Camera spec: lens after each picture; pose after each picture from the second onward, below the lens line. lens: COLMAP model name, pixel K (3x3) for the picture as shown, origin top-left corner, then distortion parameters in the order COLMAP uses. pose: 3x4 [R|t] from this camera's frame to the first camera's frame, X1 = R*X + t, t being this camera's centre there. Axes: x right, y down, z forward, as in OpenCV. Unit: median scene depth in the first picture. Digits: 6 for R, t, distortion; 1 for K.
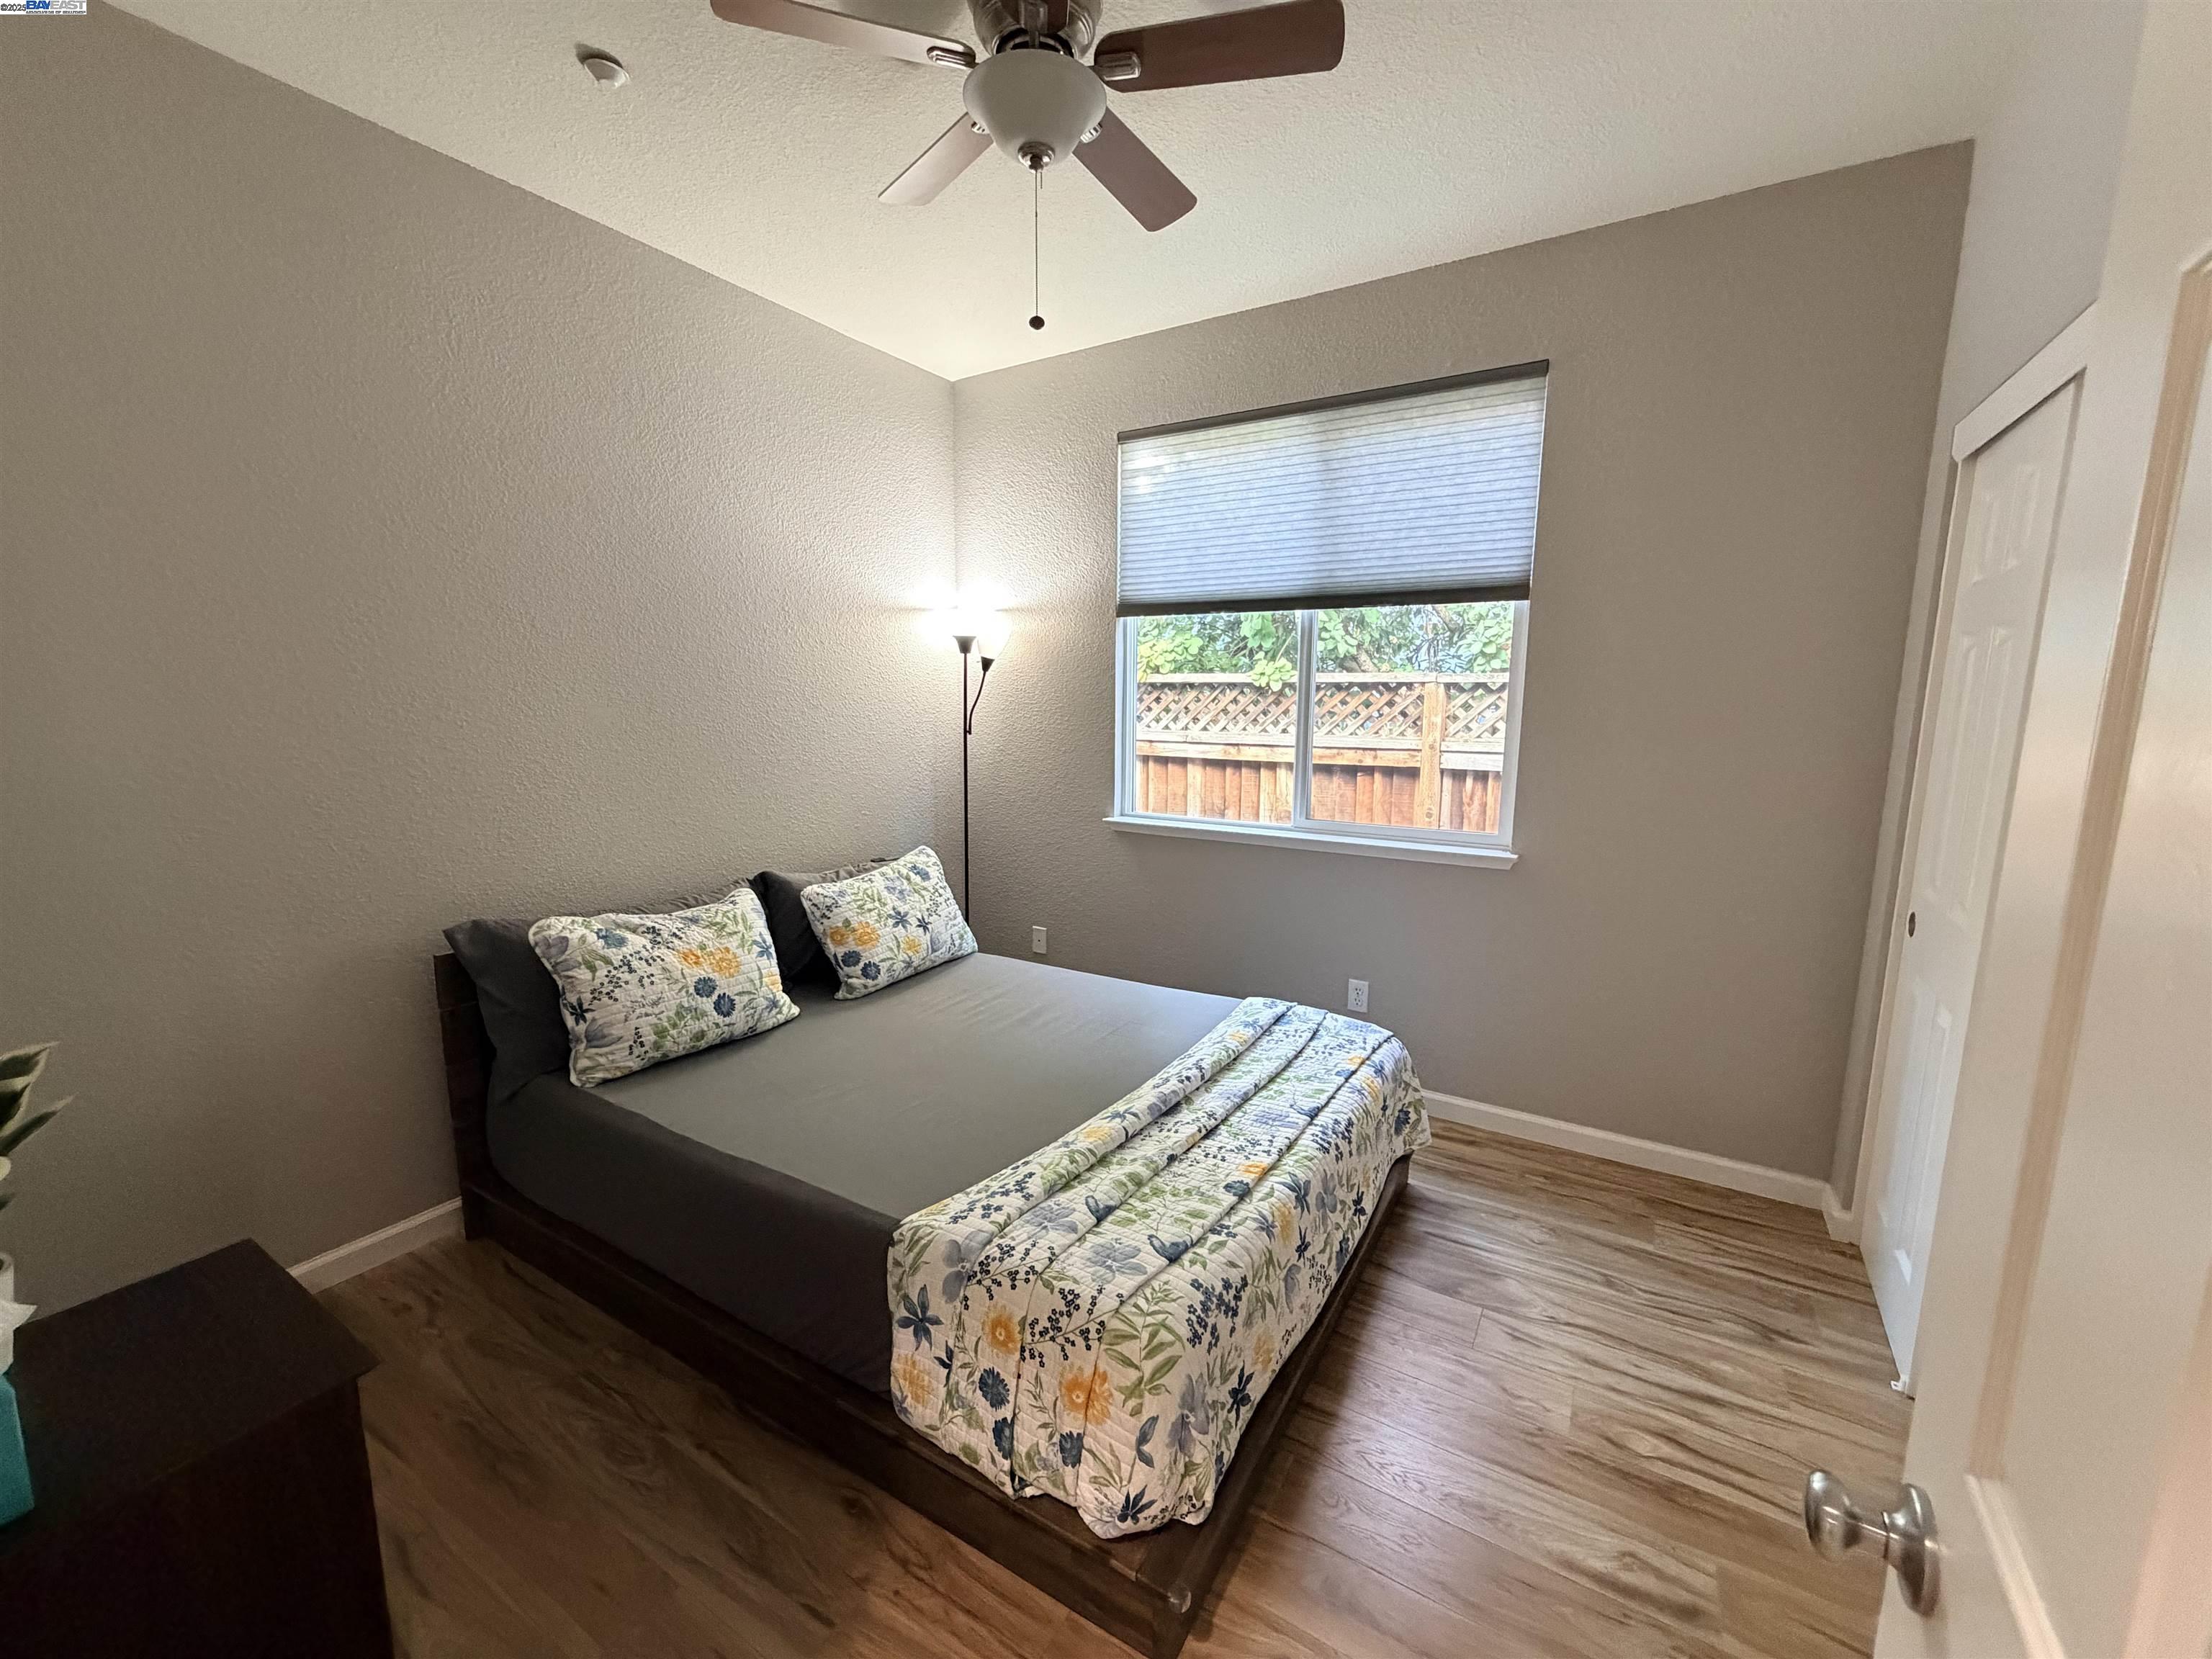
lens RADIAL K [[878.0, 0, 1099.3], [0, 878.0, 830.8], [0, 0, 1]] dist [-0.000062, 0.000372]
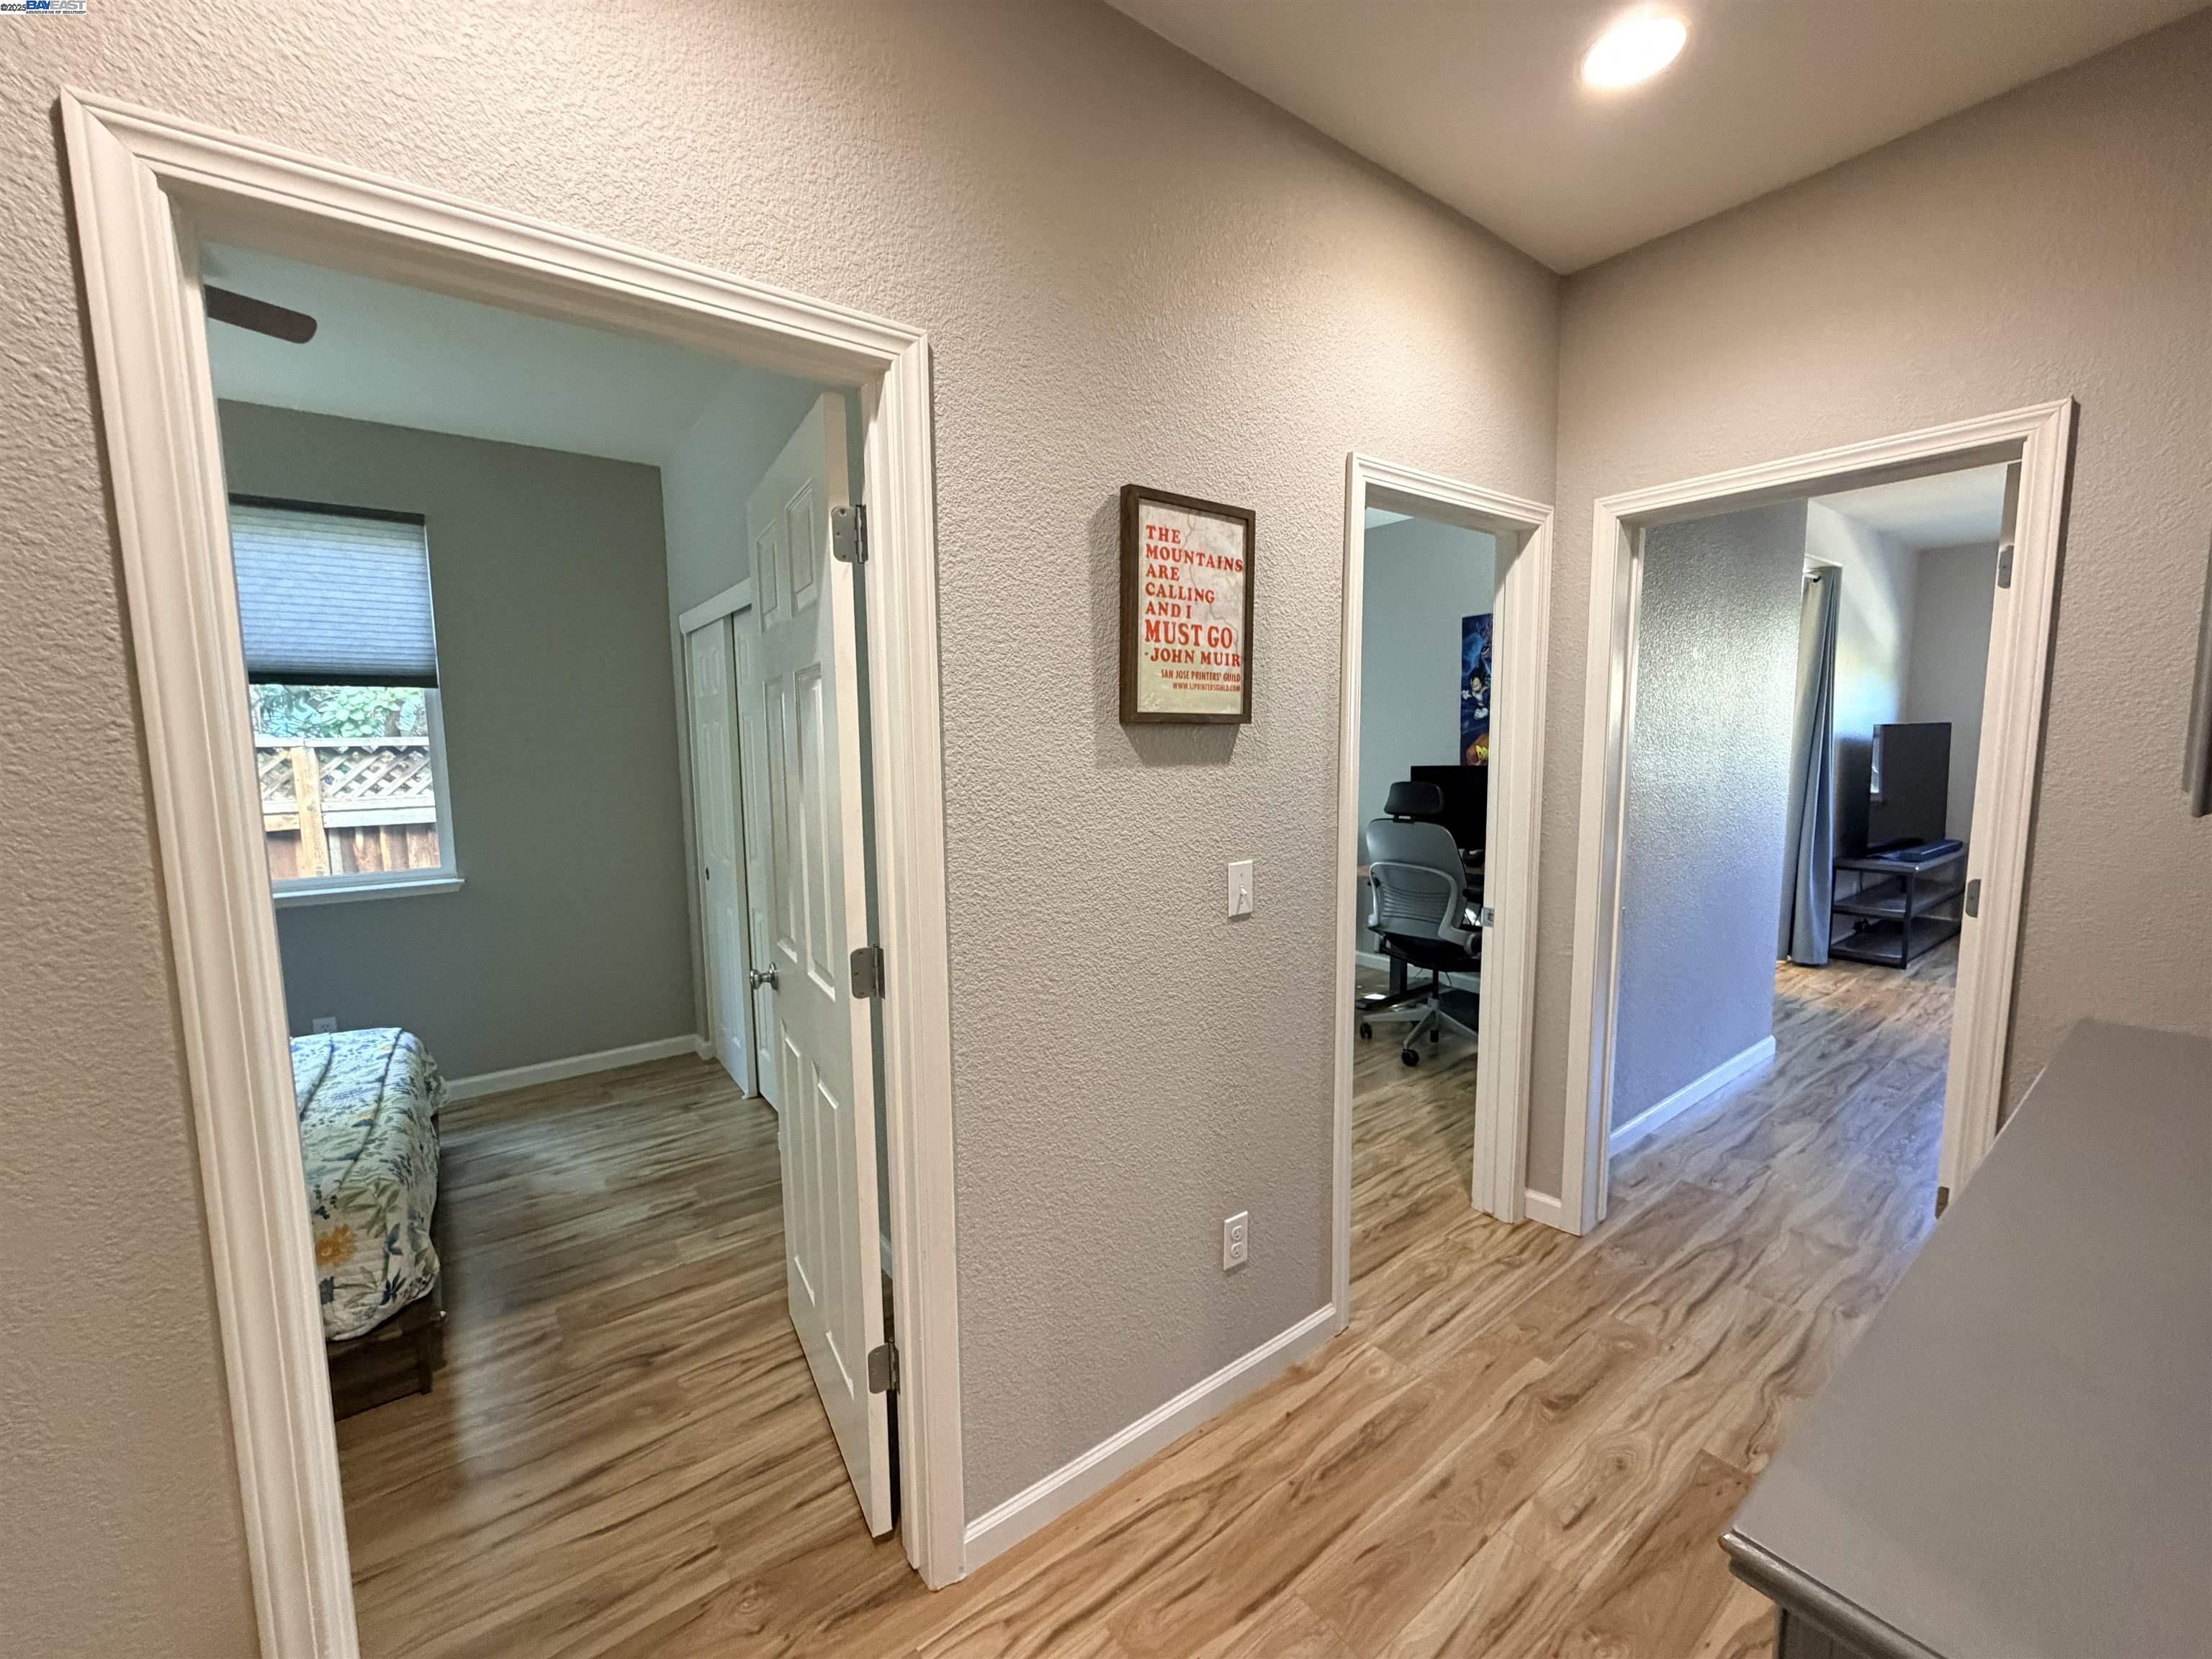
lens RADIAL K [[878.0, 0, 1102.1], [0, 878.0, 836.2], [0, 0, 1]] dist [-0.000062, 0.000372]
pose [[0.358335, -0.107524, 0.927381, -0.458018], [0.157022, 0.986136, 0.053664, 0.050544], [-0.920294, 0.126389, 0.370251, -0.438696]]
